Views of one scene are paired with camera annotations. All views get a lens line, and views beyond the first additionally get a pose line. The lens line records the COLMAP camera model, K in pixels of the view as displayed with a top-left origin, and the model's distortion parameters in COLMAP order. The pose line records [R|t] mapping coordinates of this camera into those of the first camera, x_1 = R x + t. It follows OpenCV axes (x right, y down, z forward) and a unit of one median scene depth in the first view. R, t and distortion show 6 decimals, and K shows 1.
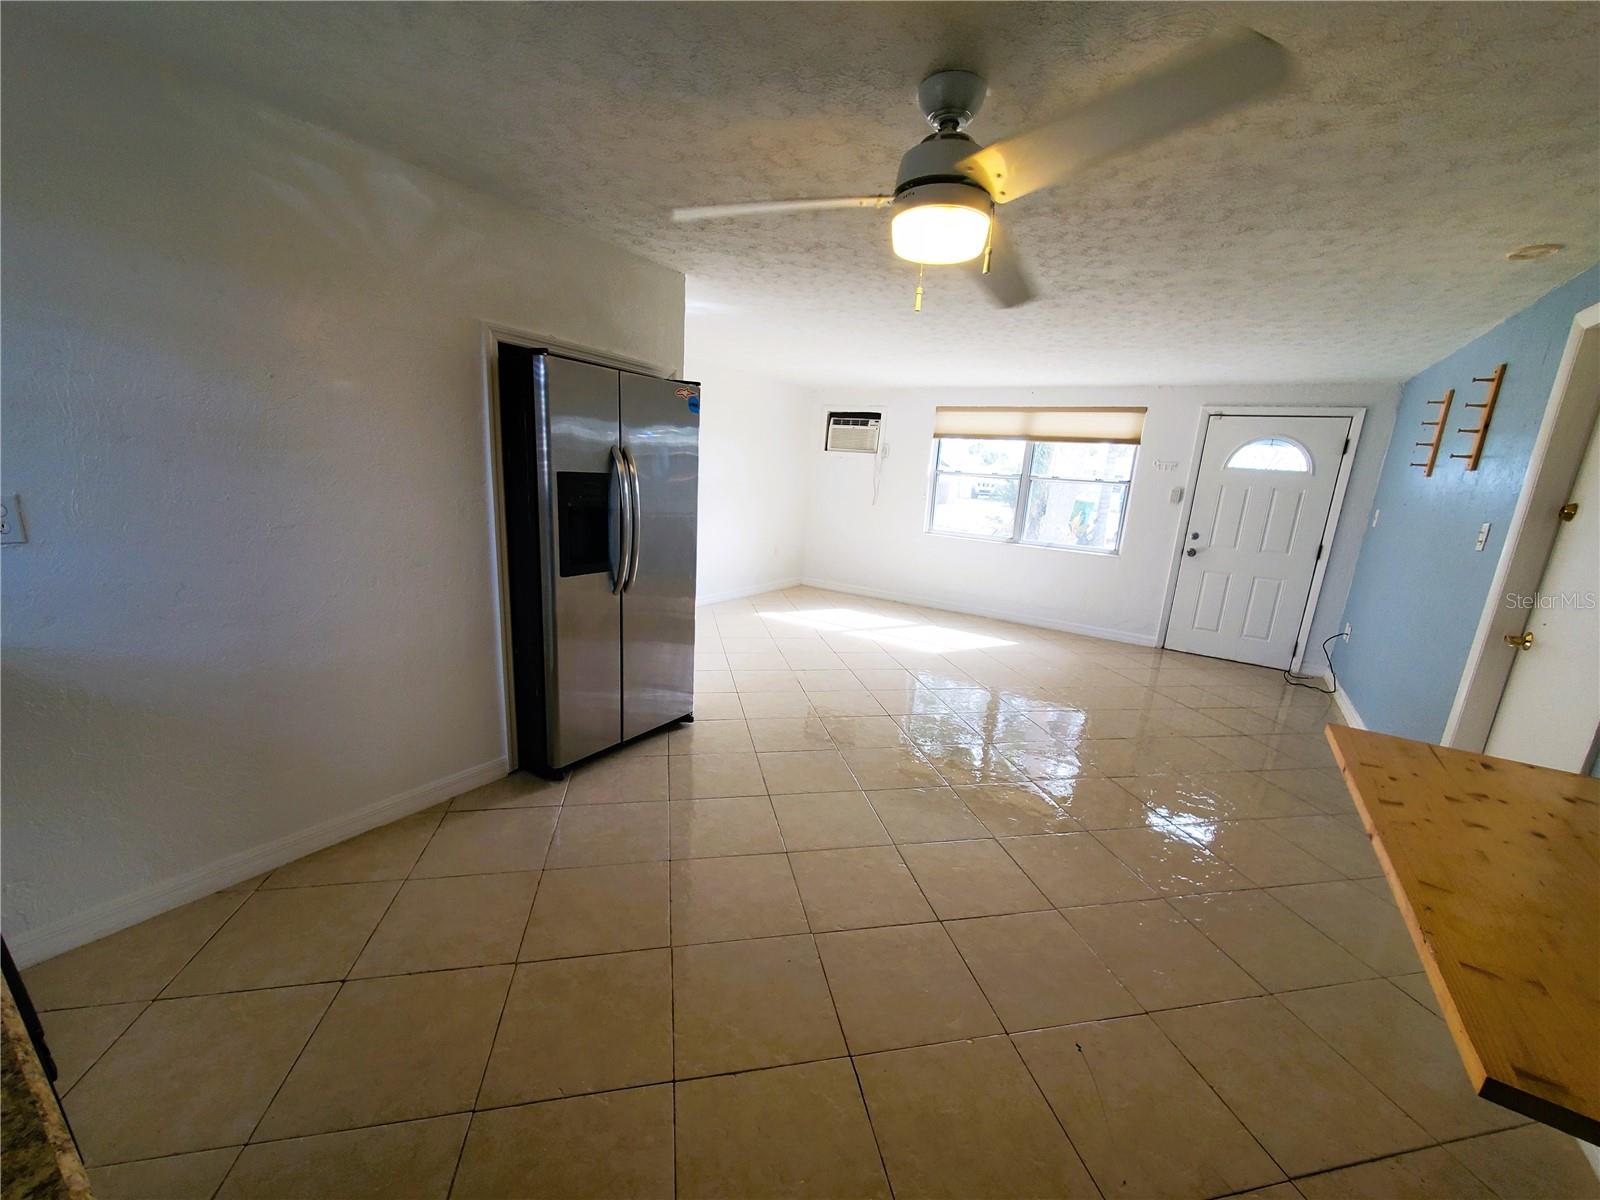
lens RADIAL K [[639.1, 0, 797.6], [0, 639.1, 616.7], [0, 0, 1]] dist [-0.009098, -0.001135]
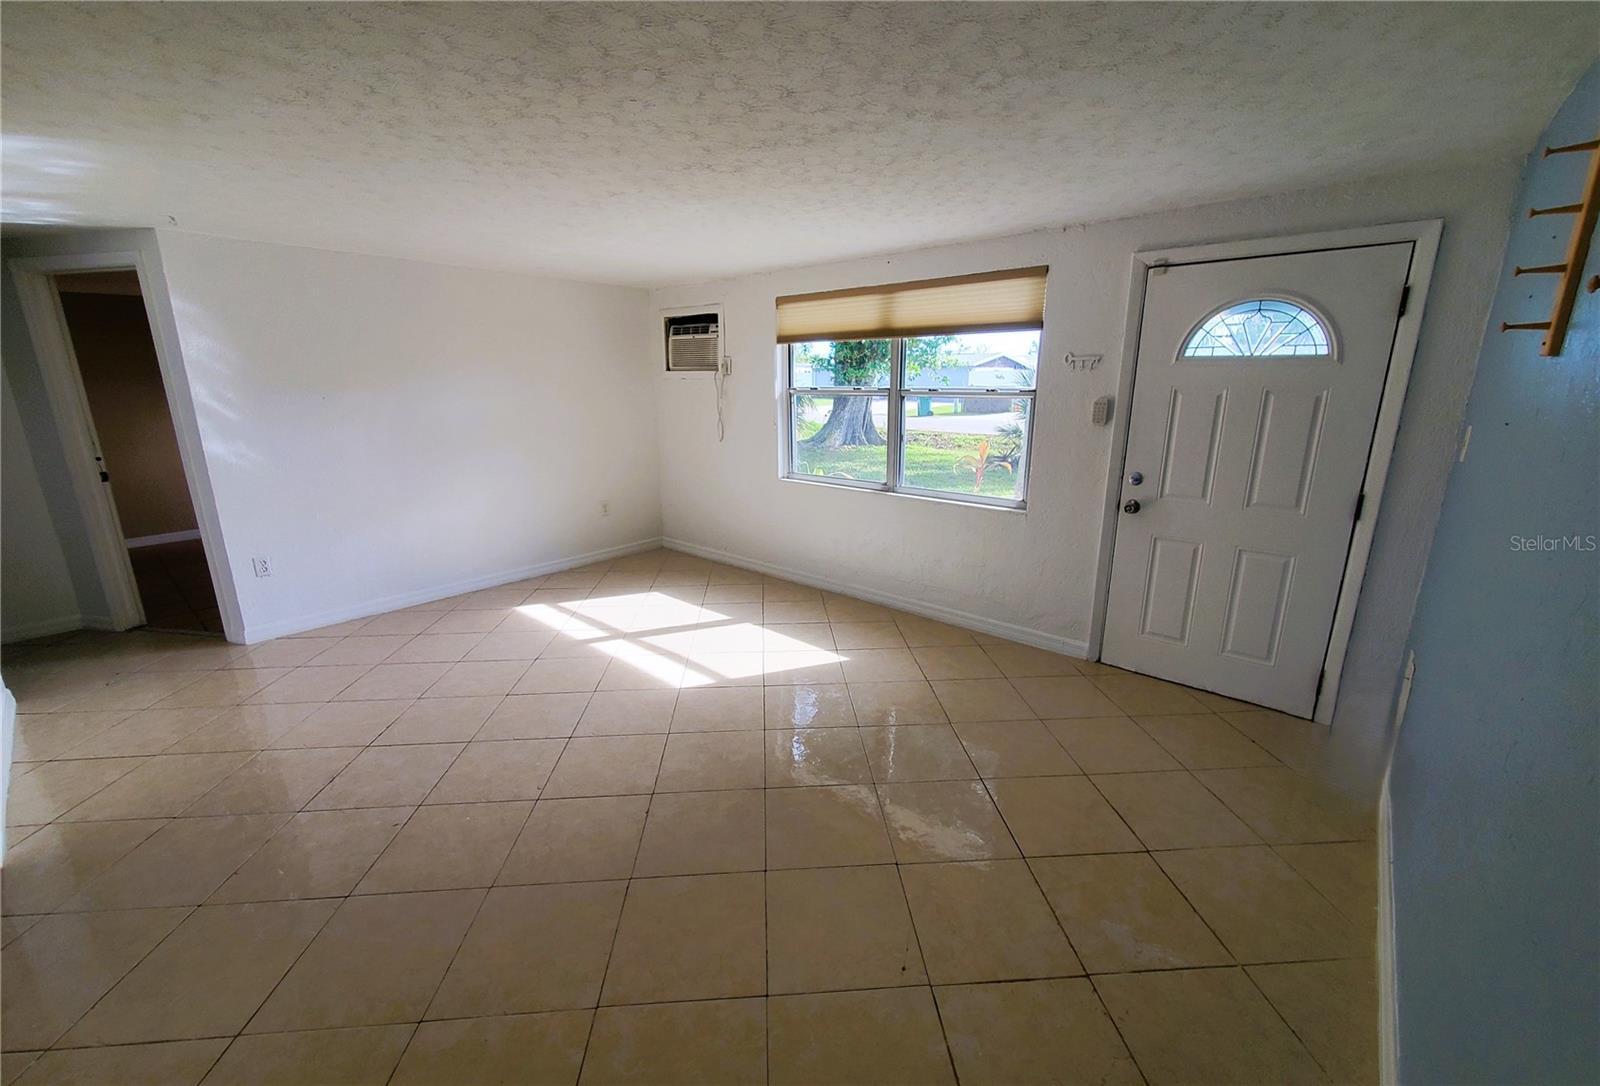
lens RADIAL K [[641.8, 0, 795.2], [0, 641.8, 541.1], [0, 0, 1]] dist [-0.007648, -0.001404]
pose [[0.988097, -0.030484, -0.150784, 0.406747], [0.032665, 0.999394, 0.012010, -0.087968], [0.150327, -0.016792, 0.988494, 0.376315]]
